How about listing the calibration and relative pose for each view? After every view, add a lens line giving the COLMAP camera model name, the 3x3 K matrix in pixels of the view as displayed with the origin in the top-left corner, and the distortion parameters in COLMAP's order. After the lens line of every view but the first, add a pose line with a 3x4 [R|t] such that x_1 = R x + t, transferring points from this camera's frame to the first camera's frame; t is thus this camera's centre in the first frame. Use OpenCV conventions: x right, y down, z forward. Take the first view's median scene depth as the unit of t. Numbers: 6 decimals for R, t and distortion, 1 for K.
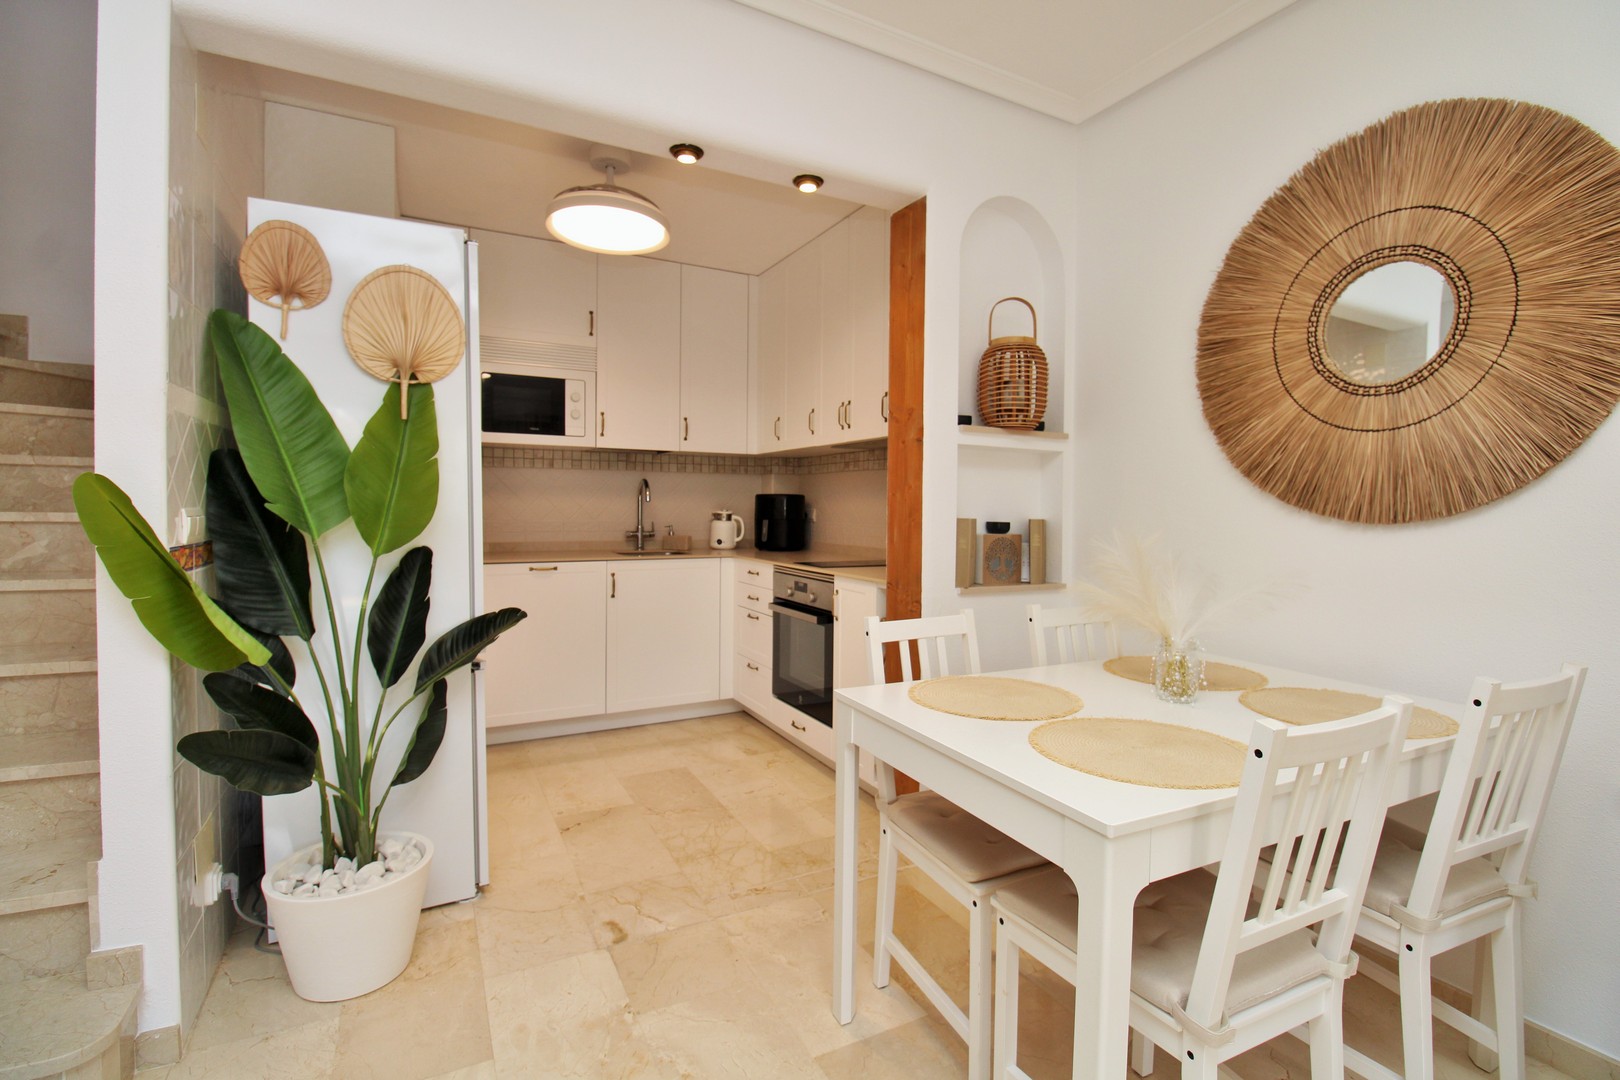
lens RADIAL K [[754.3, 0, 812.1], [0, 754.3, 521.2], [0, 0, 1]] dist [-0.008048, -0.008869]
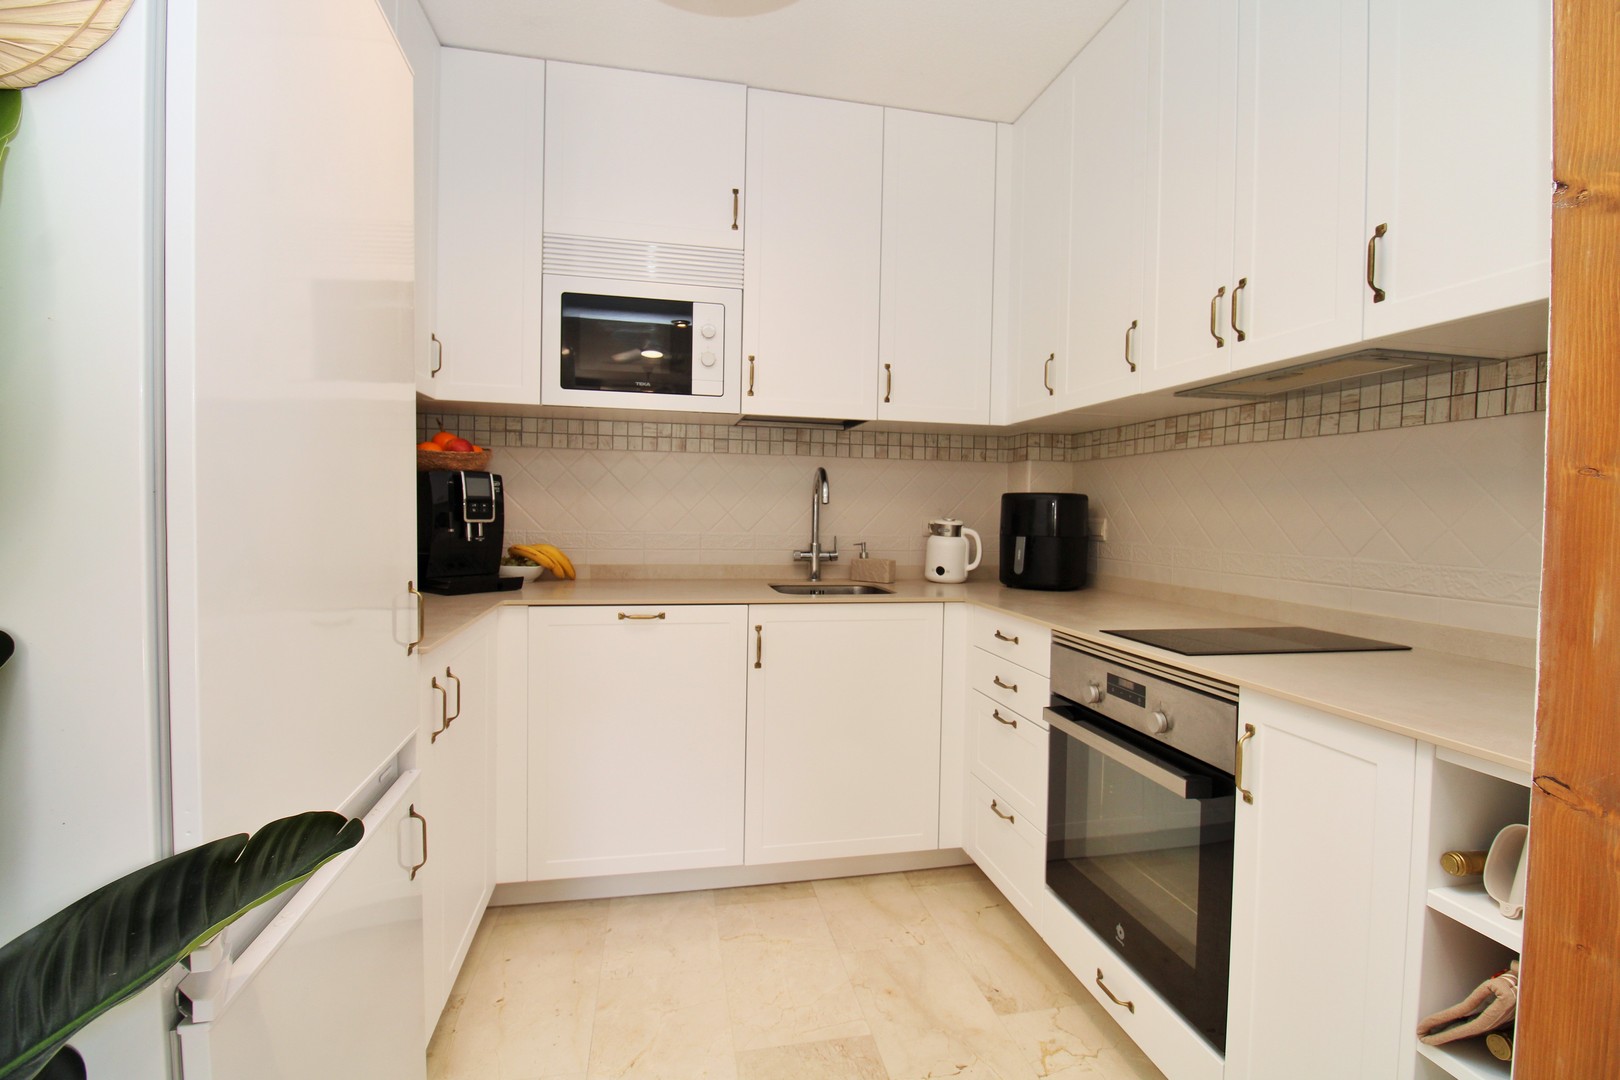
lens RADIAL K [[754.3, 0, 825.9], [0, 754.3, 529.9], [0, 0, 1]] dist [-0.008048, -0.008869]
pose [[0.966267, 0.014345, -0.257143, -0.069822], [-0.014603, 0.999893, 0.000904, -0.006410], [0.257128, 0.002882, 0.966373, 0.481832]]
